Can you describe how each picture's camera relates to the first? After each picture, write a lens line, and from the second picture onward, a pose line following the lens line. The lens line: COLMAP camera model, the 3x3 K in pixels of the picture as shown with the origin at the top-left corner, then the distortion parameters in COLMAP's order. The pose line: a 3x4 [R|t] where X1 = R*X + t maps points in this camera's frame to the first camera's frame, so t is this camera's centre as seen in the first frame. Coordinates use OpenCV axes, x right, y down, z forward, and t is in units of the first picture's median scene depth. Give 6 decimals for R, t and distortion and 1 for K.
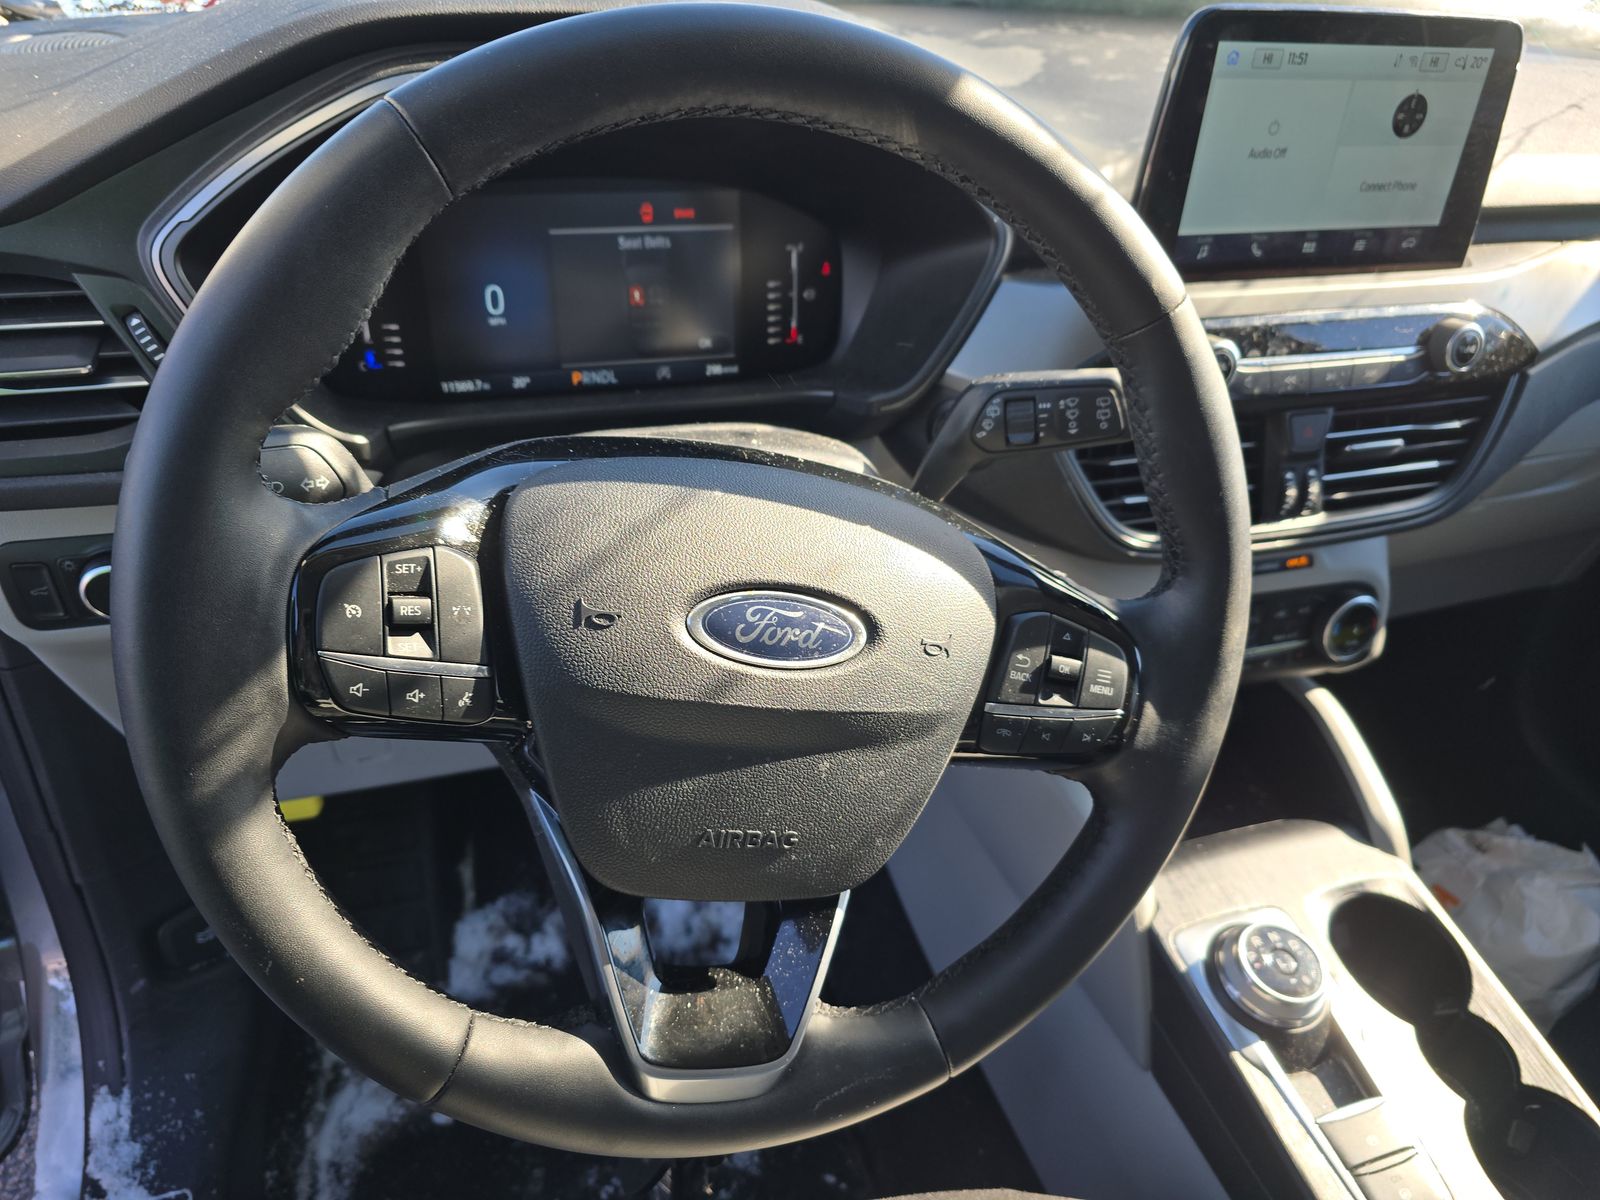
lens RADIAL K [[1076.5, 0, 801.5], [0, 1076.5, 592.5], [0, 0, 1]] dist [0.056044, -0.047953]
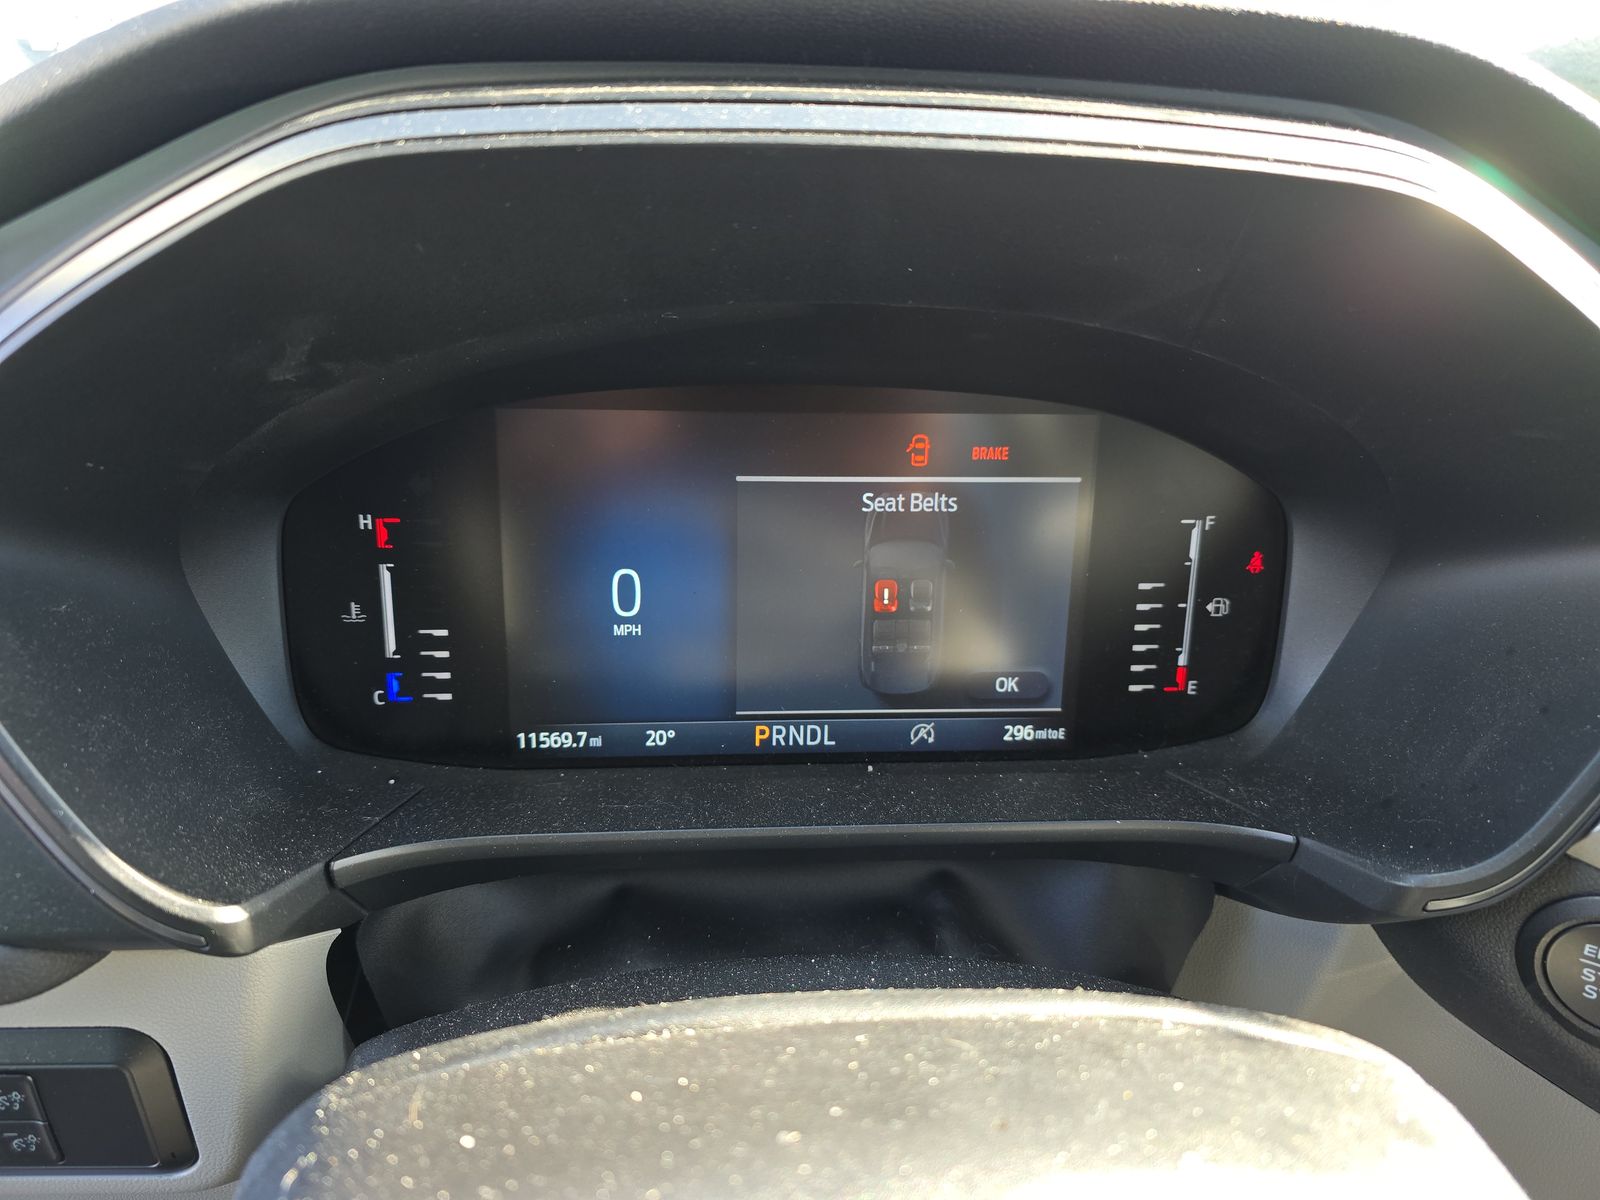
lens RADIAL K [[1076.5, 0, 801.5], [0, 1076.5, 592.5], [0, 0, 1]] dist [0.056044, -0.047953]
pose [[0.968280, 0.067517, -0.240572, -0.067418], [-0.113866, 0.976250, -0.184313, -0.179647], [0.222414, 0.205860, 0.952971, 0.503318]]
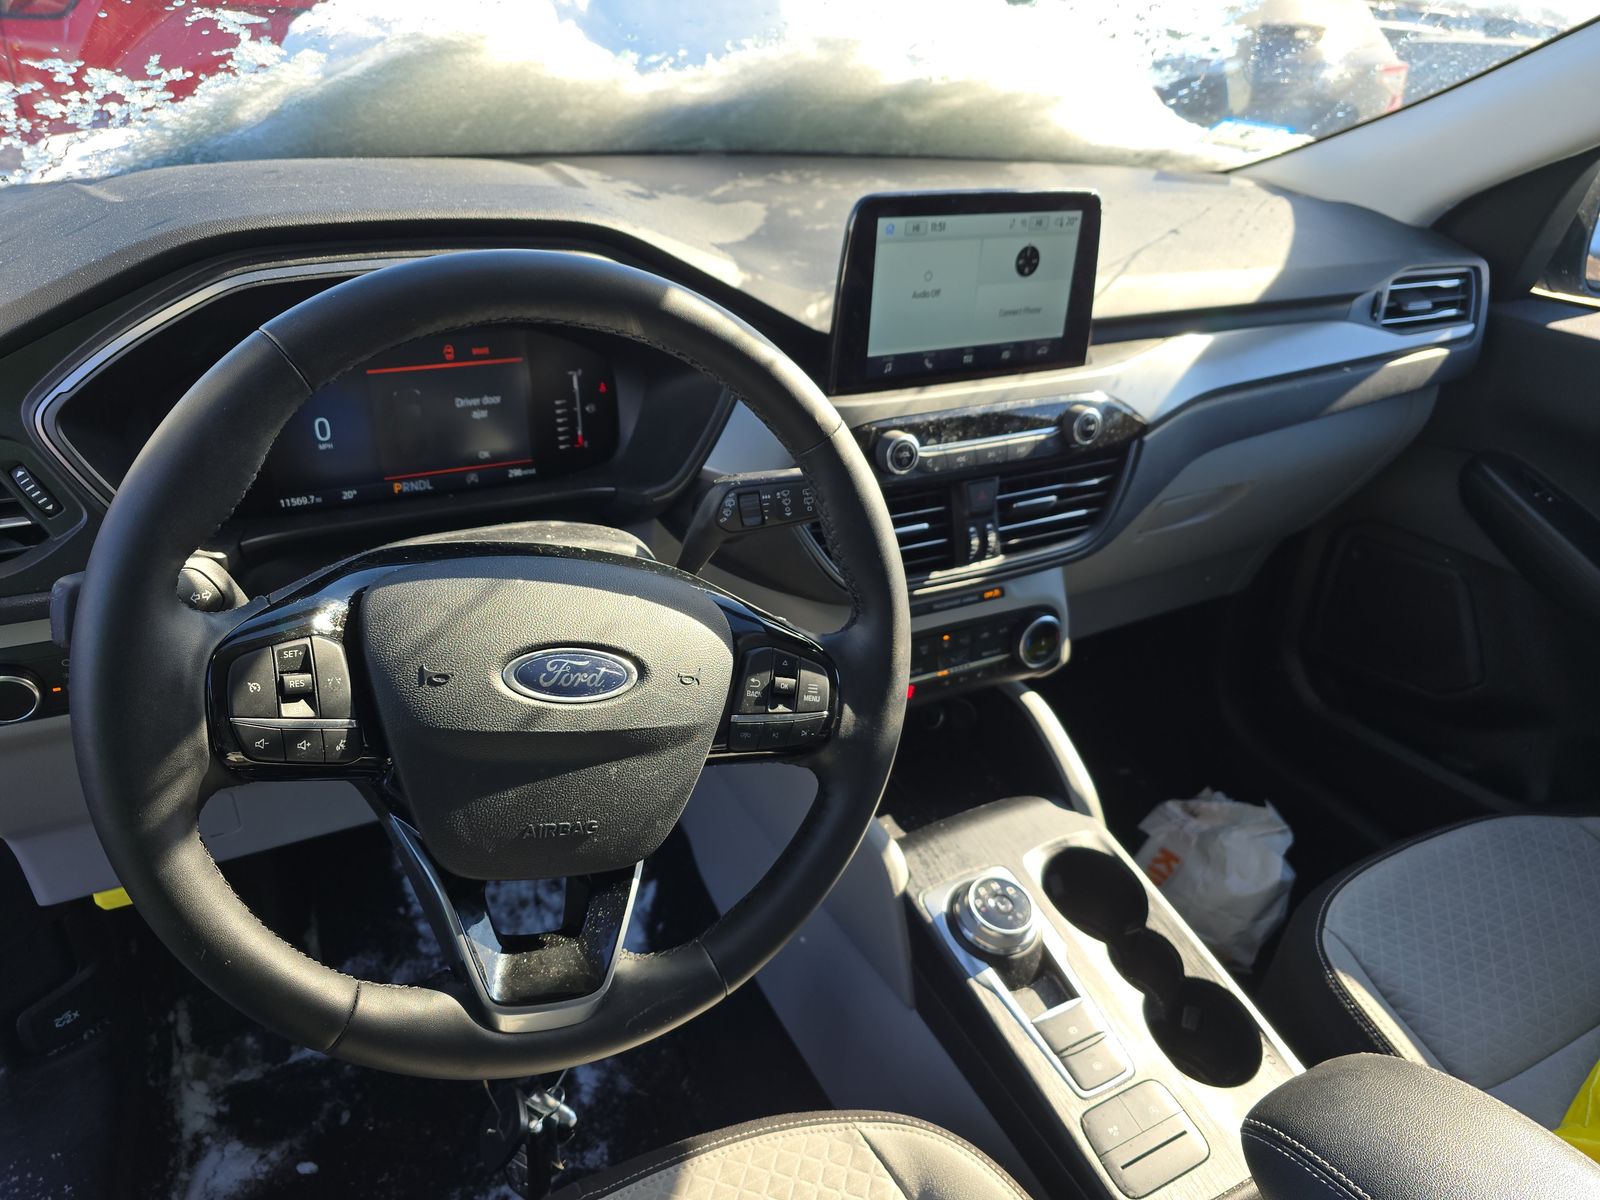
lens RADIAL K [[1076.5, 0, 801.5], [0, 1076.5, 592.5], [0, 0, 1]] dist [0.056044, -0.047953]
pose [[0.984338, -0.076273, 0.158939, 0.035370], [0.084167, 0.995500, -0.043533, 0.008462], [-0.154904, 0.056228, 0.986328, -0.264894]]
